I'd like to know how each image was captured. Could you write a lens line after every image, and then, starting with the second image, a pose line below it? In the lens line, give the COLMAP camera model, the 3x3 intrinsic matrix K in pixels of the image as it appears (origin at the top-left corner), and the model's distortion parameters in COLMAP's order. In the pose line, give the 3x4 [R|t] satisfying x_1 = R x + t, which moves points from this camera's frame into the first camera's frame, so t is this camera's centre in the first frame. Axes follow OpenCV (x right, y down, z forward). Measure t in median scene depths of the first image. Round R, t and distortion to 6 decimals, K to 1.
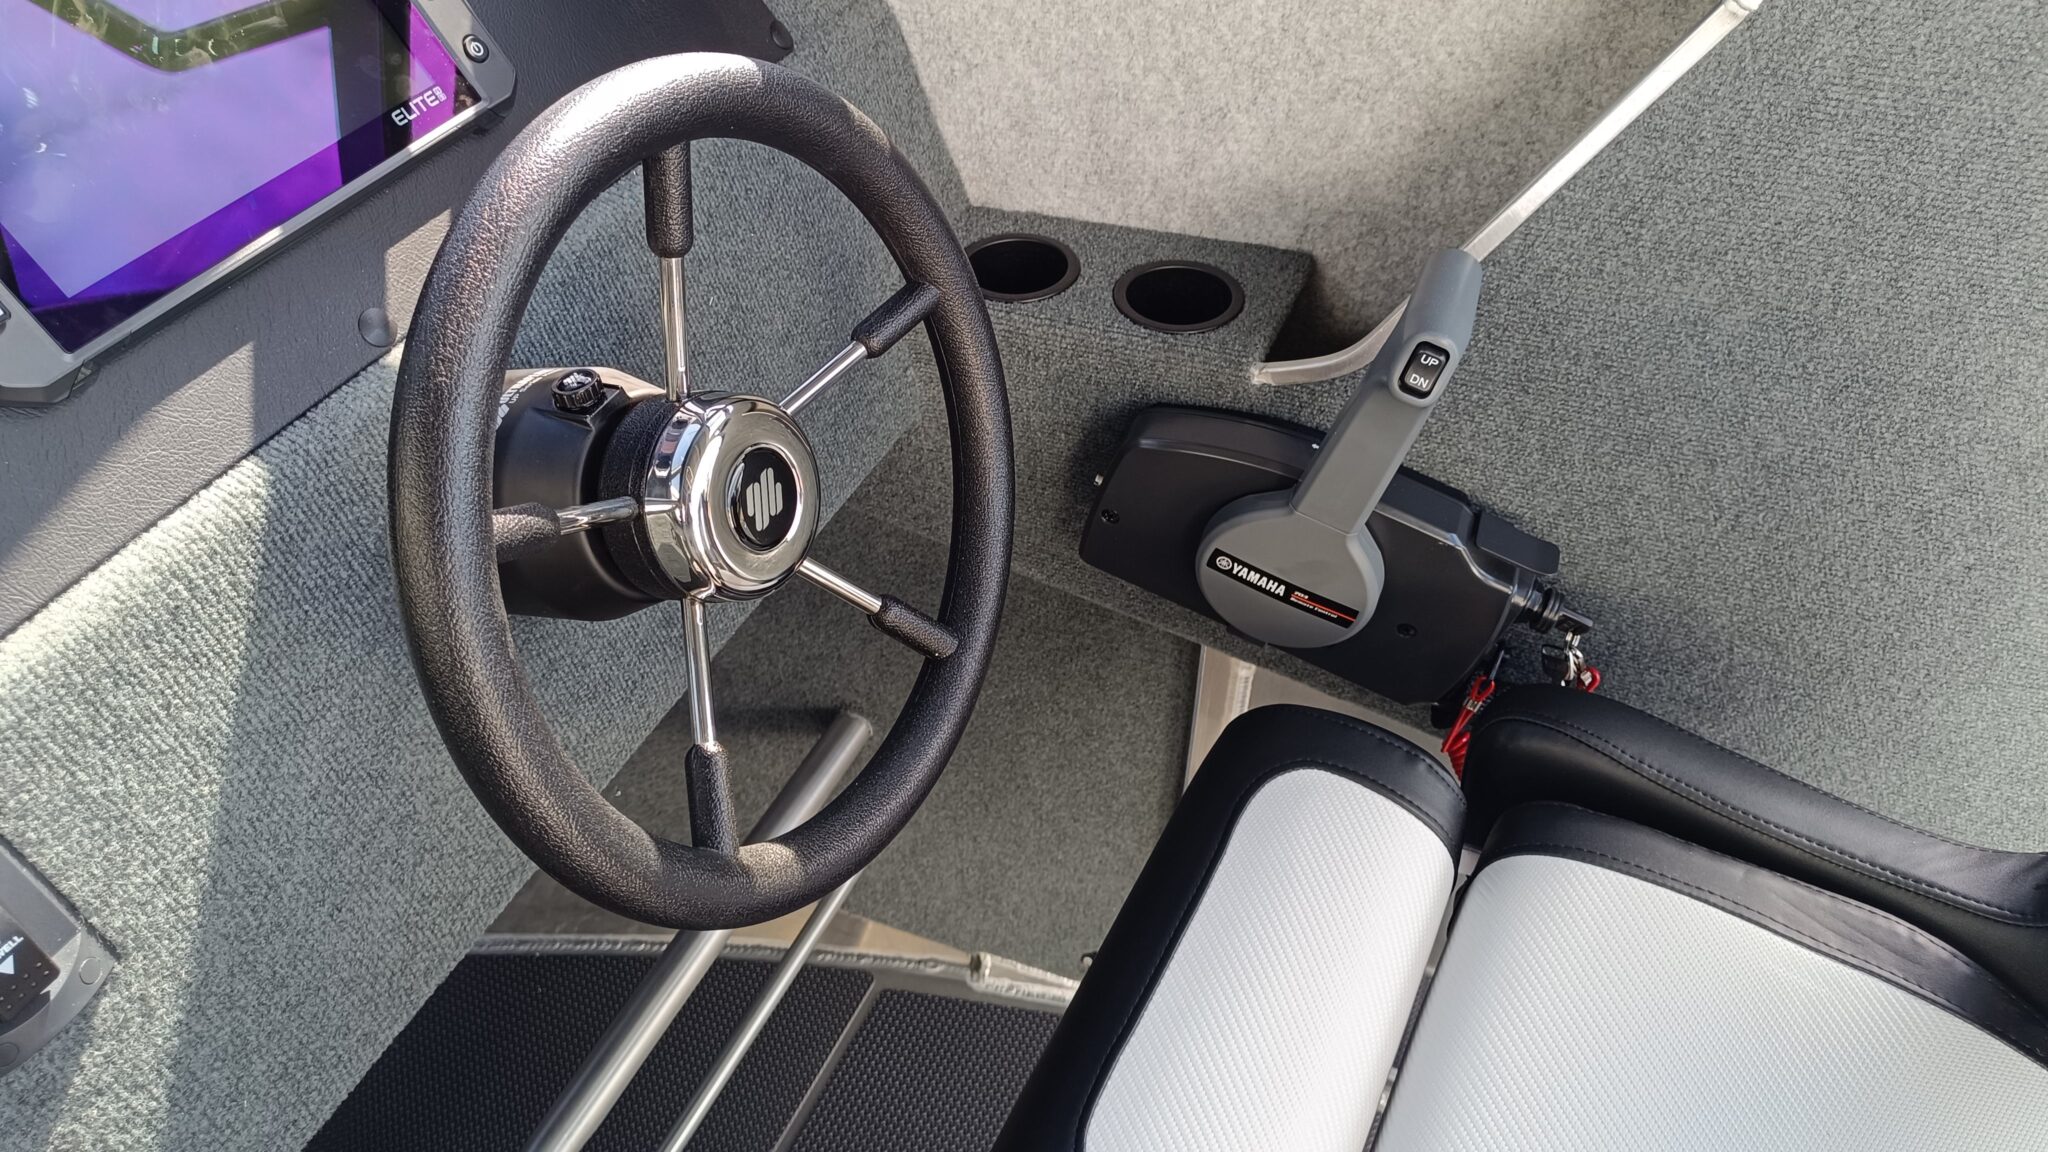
lens RADIAL K [[1429.0, 0, 1018.5], [0, 1429.0, 554.8], [0, 0, 1]] dist [-0.006360, 0.008059]
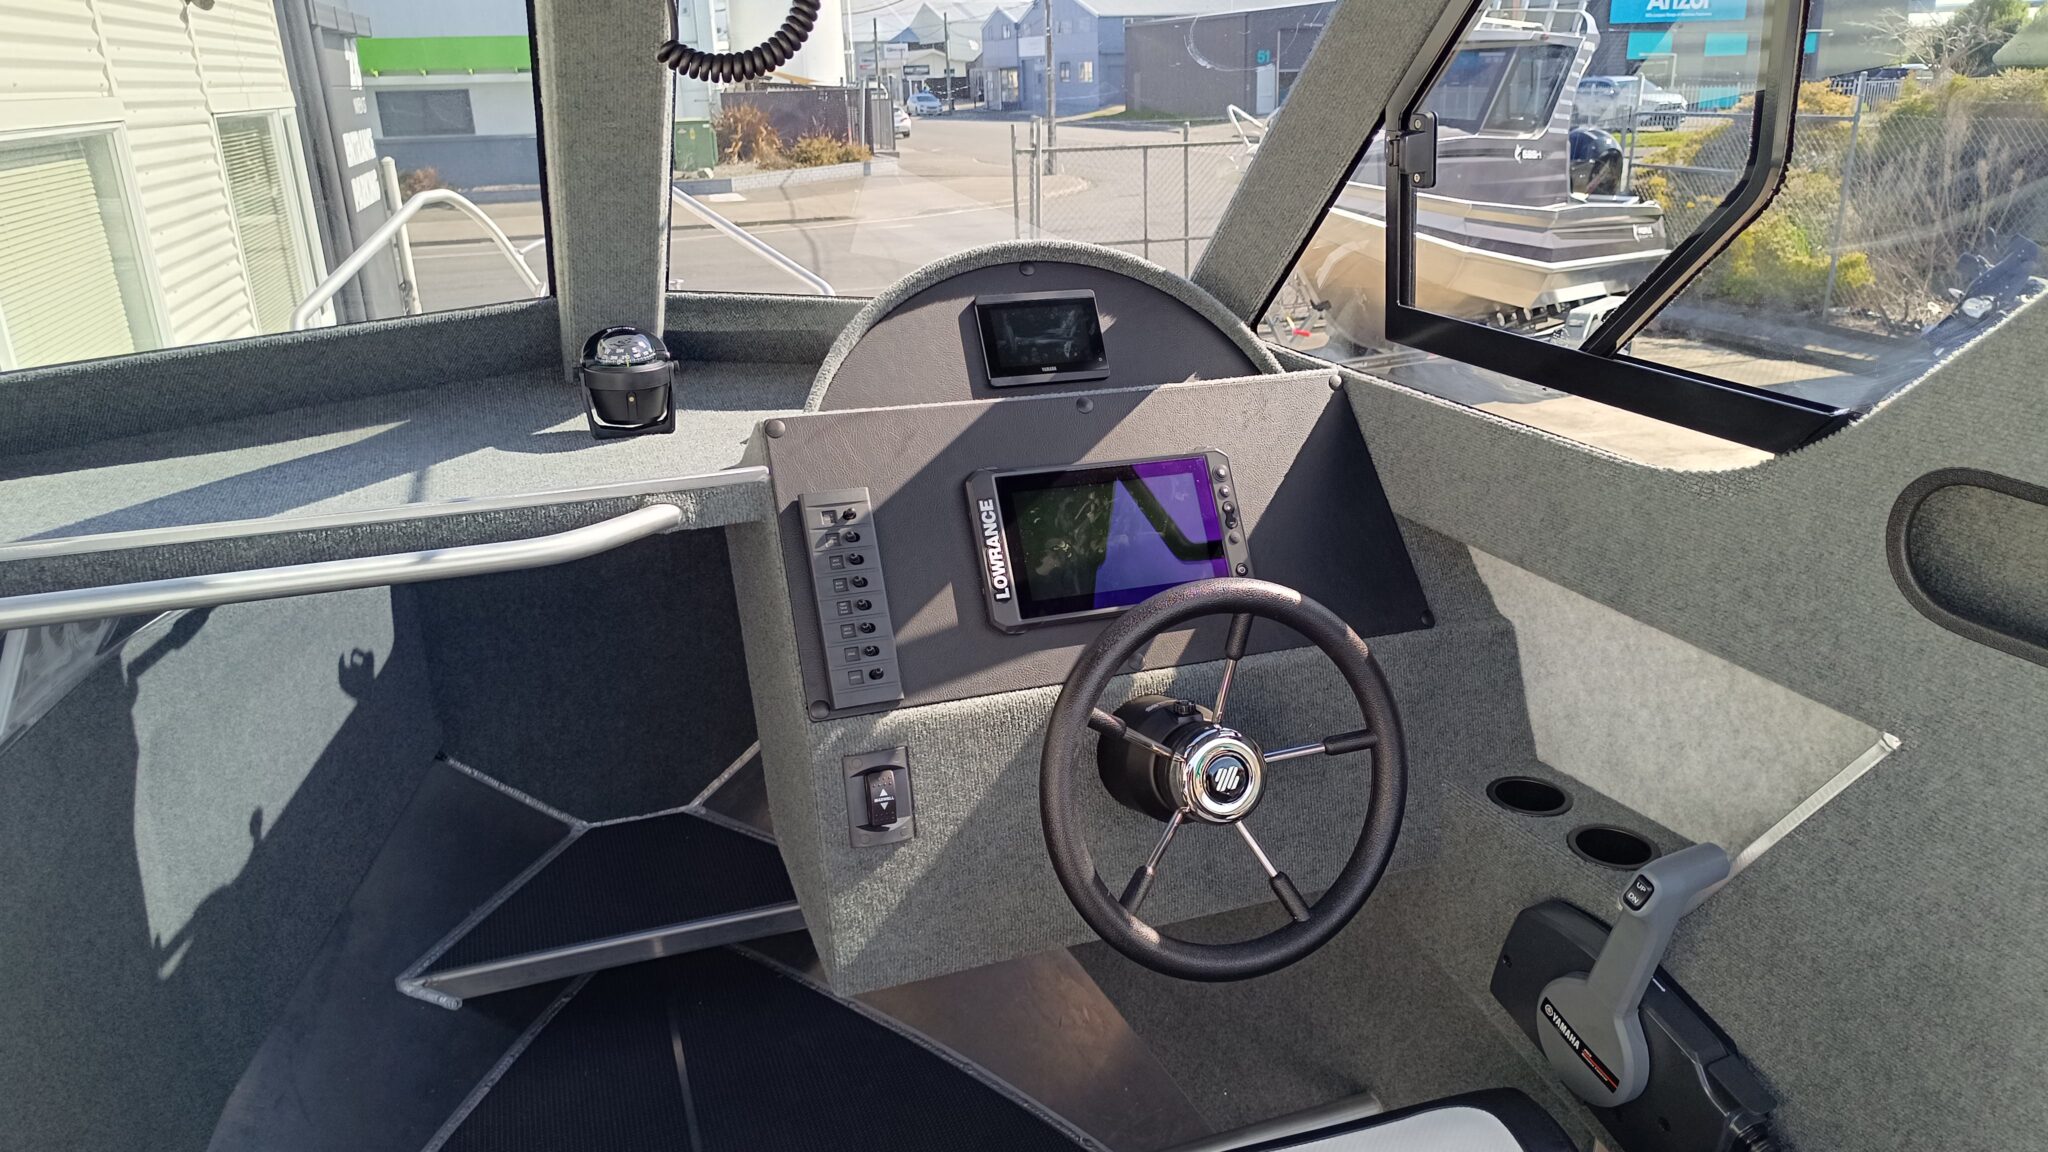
lens RADIAL K [[1416.6, 0, 1057.0], [0, 1416.6, 573.5], [0, 0, 1]] dist [0.017691, -0.001227]
pose [[0.715057, 0.251953, -0.652084, 0.630837], [-0.486695, 0.849020, -0.205651, 0.173688], [0.501818, 0.464419, 0.729722, -0.536169]]
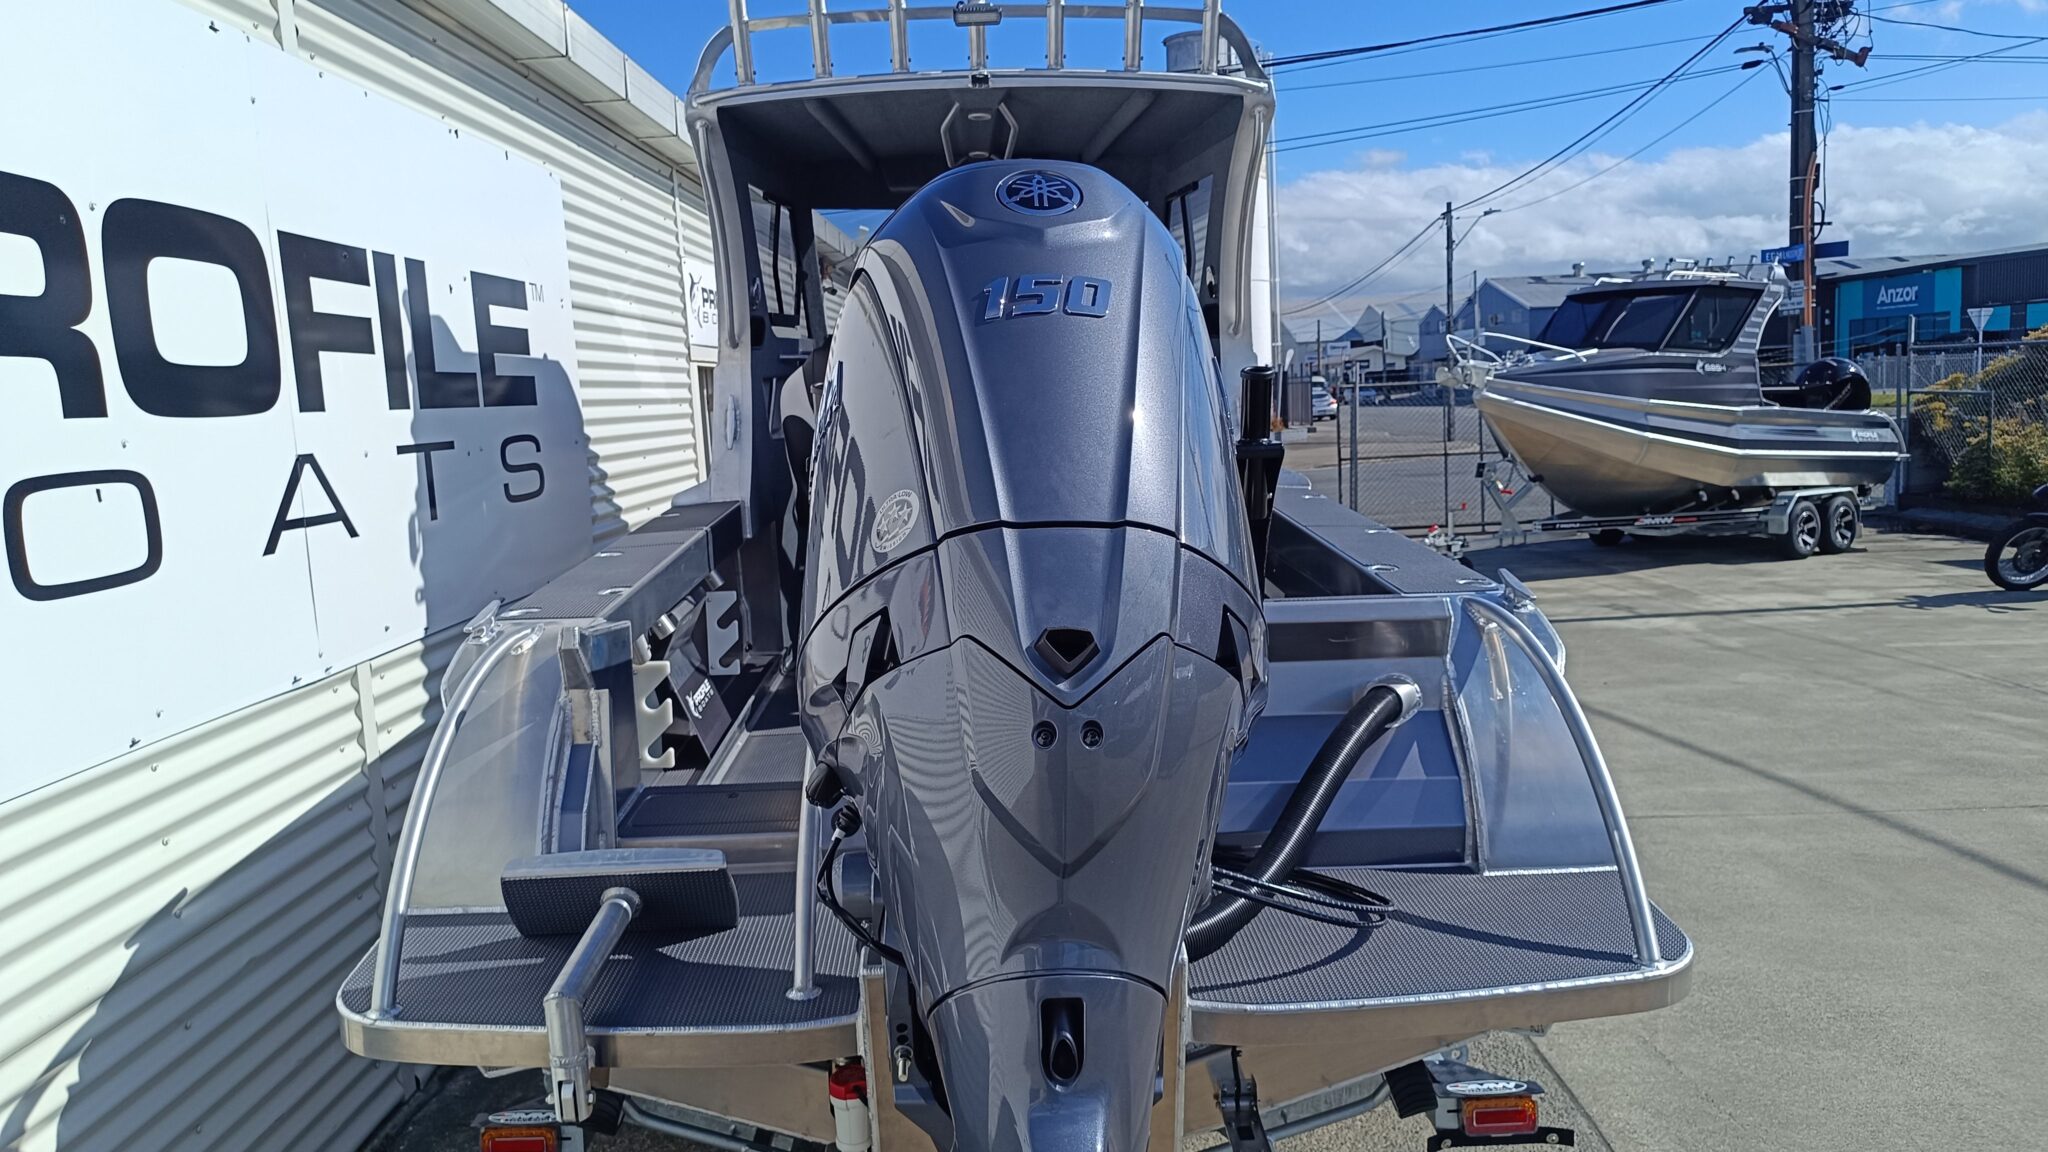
lens RADIAL K [[1429.0, 0, 1018.5], [0, 1429.0, 554.8], [0, 0, 1]] dist [-0.006360, 0.008059]
pose [[0.447921, 0.114203, -0.886749, 5.410713], [-0.593383, 0.779857, -0.199297, 1.960045], [0.668778, 0.615451, 0.417080, -1.738819]]
